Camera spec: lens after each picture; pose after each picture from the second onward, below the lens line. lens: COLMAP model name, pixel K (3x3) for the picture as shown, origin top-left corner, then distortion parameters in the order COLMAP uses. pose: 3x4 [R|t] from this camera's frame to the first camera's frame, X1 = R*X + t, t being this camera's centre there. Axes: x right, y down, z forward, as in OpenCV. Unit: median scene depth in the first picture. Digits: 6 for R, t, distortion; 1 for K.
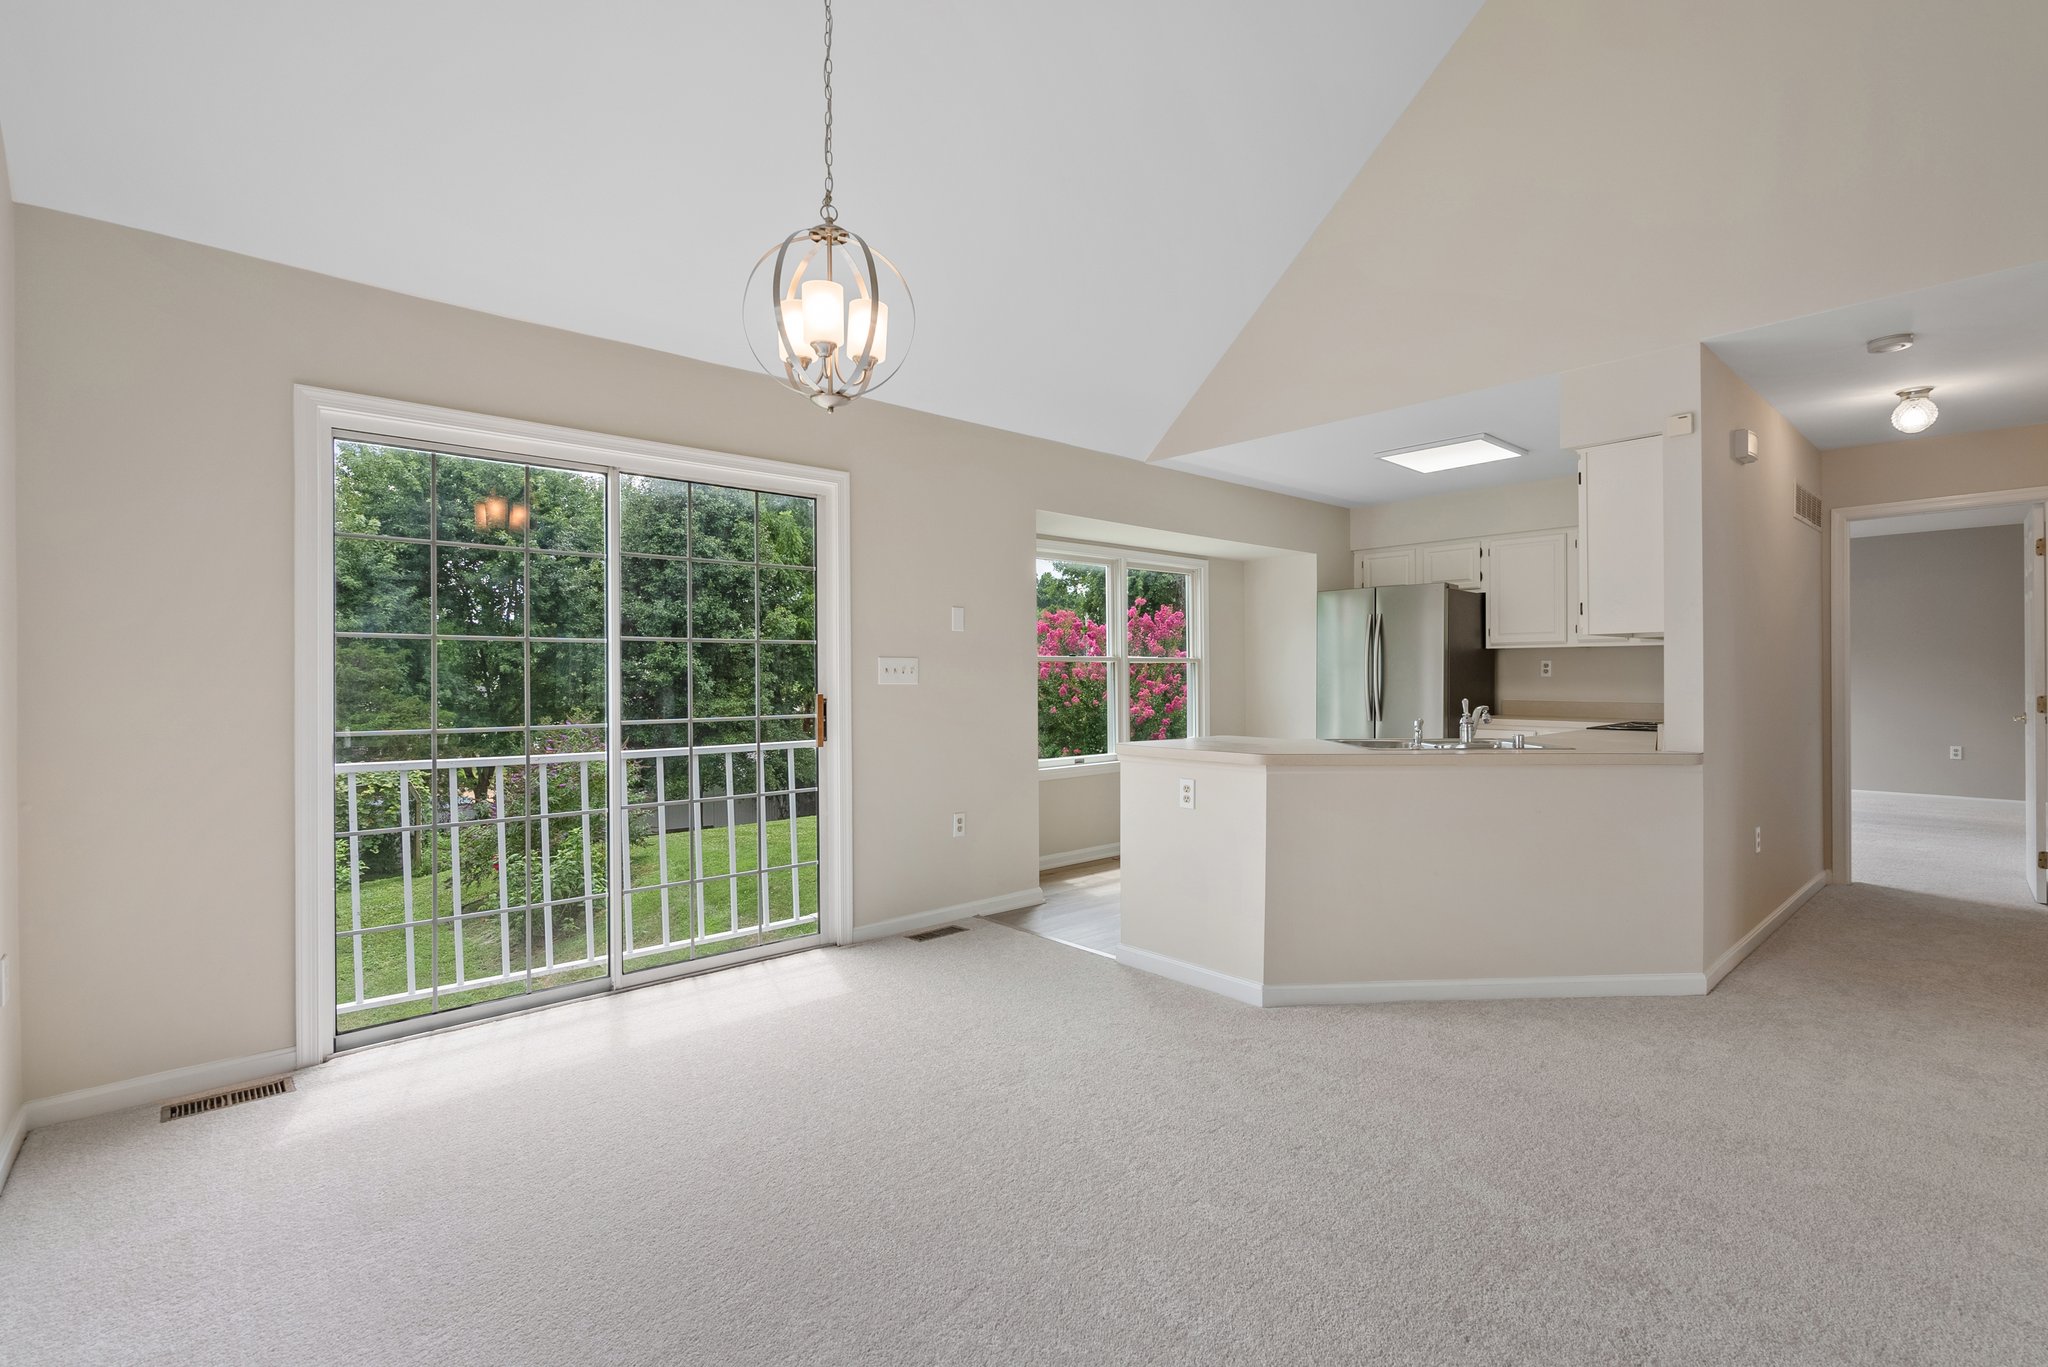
lens RADIAL K [[931.6, 0, 1027.1], [0, 931.6, 675.3], [0, 0, 1]] dist [-0.003993, 0.000356]
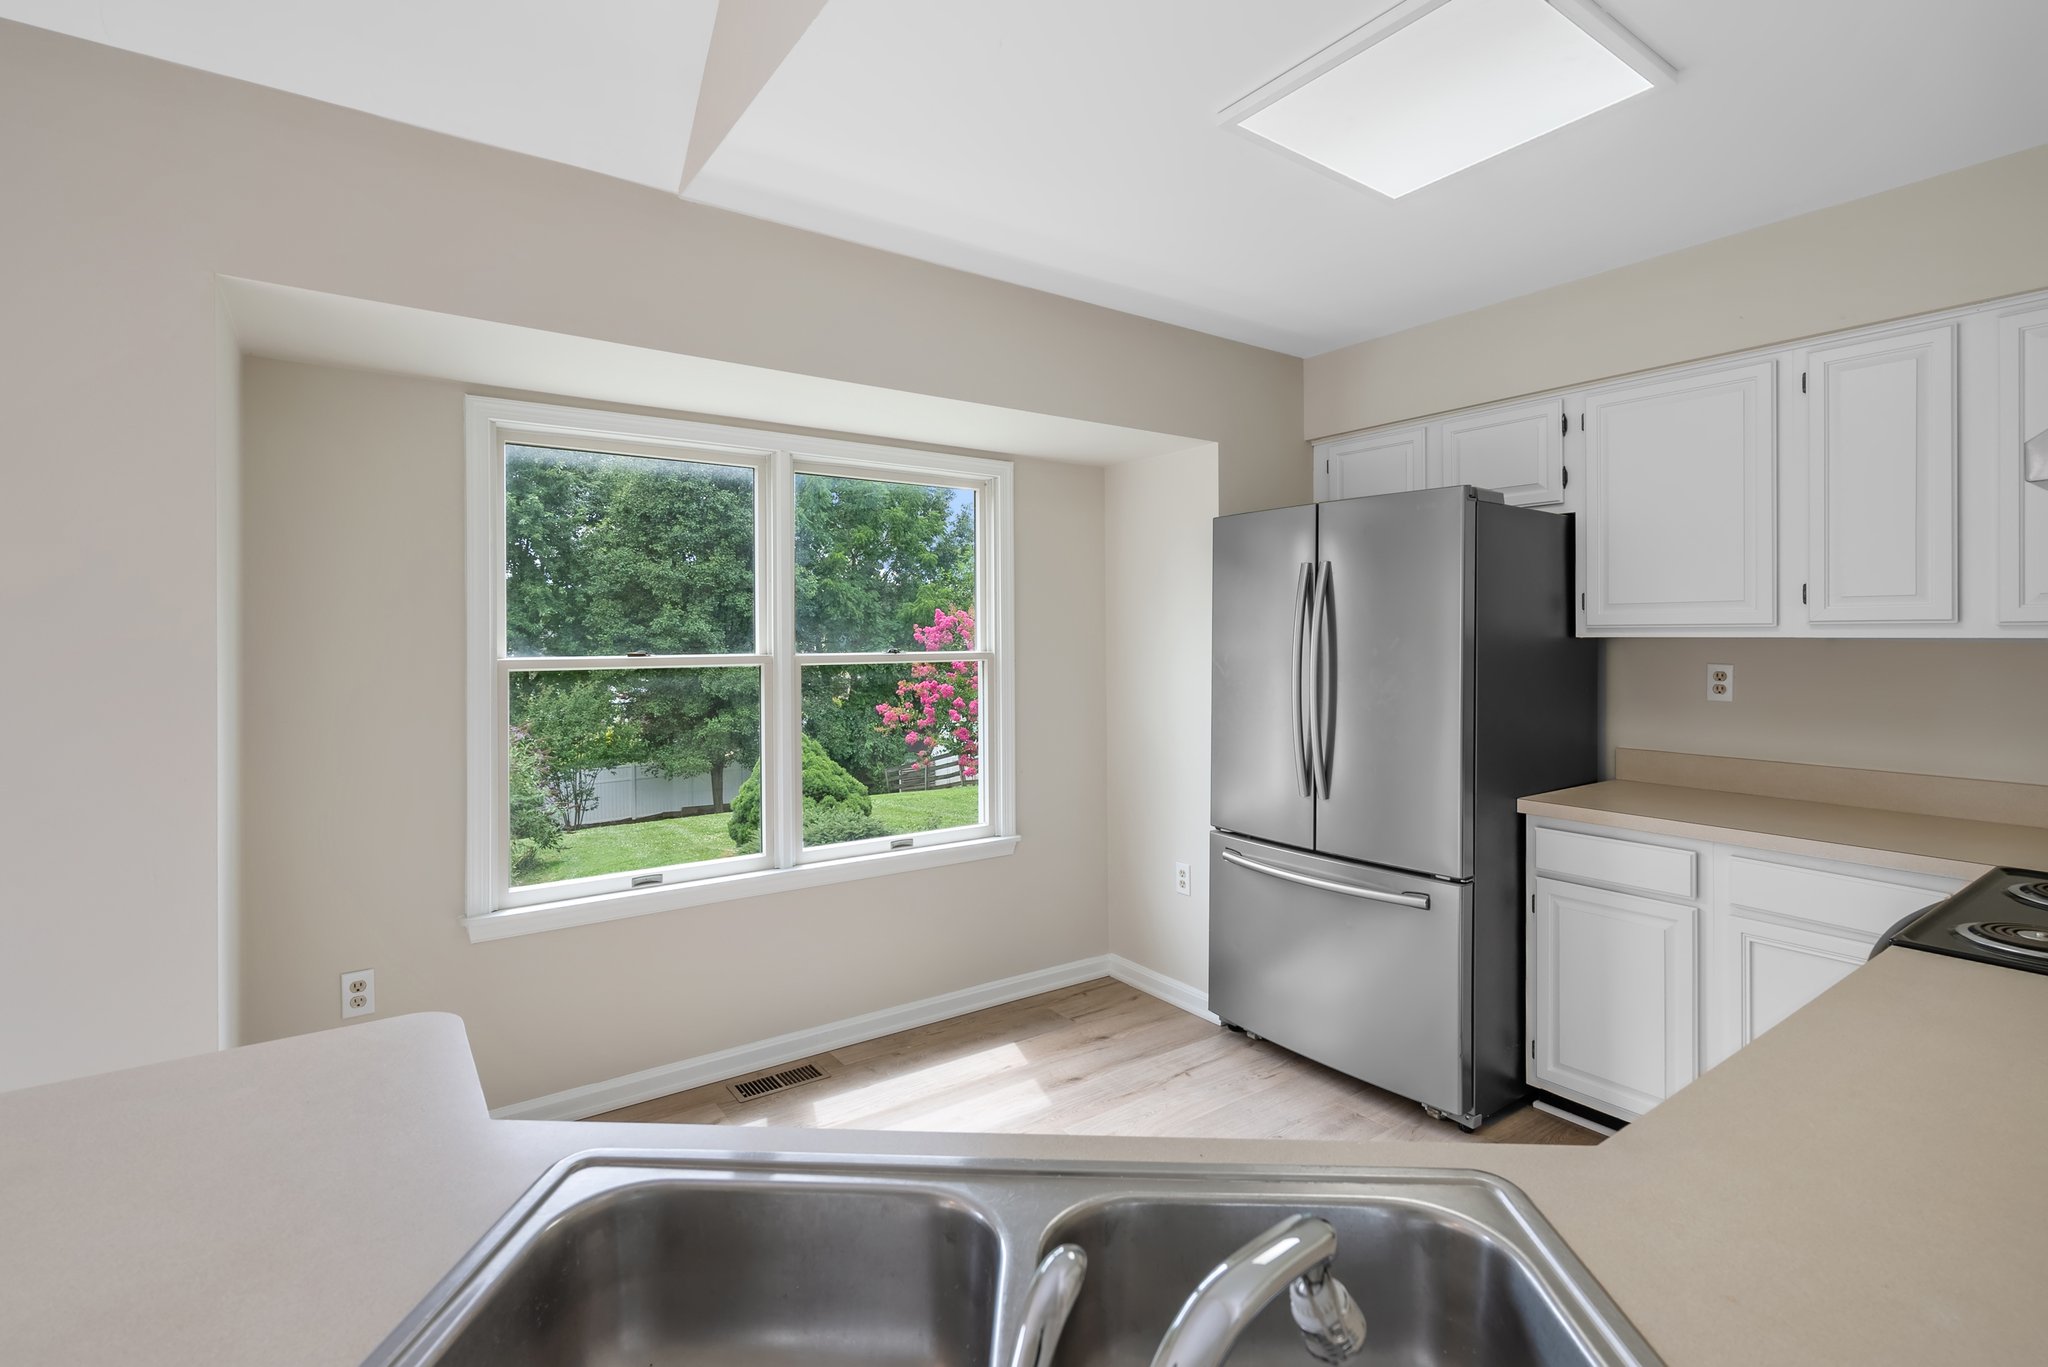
lens RADIAL K [[945.1, 0, 1025.9], [0, 945.1, 633.9], [0, 0, 1]] dist [-0.000055, 0.000046]
pose [[0.993713, 0.001141, -0.111952, 0.430498], [-0.001386, 0.999997, -0.002110, -0.044641], [0.111949, 0.002252, 0.993711, 0.794373]]
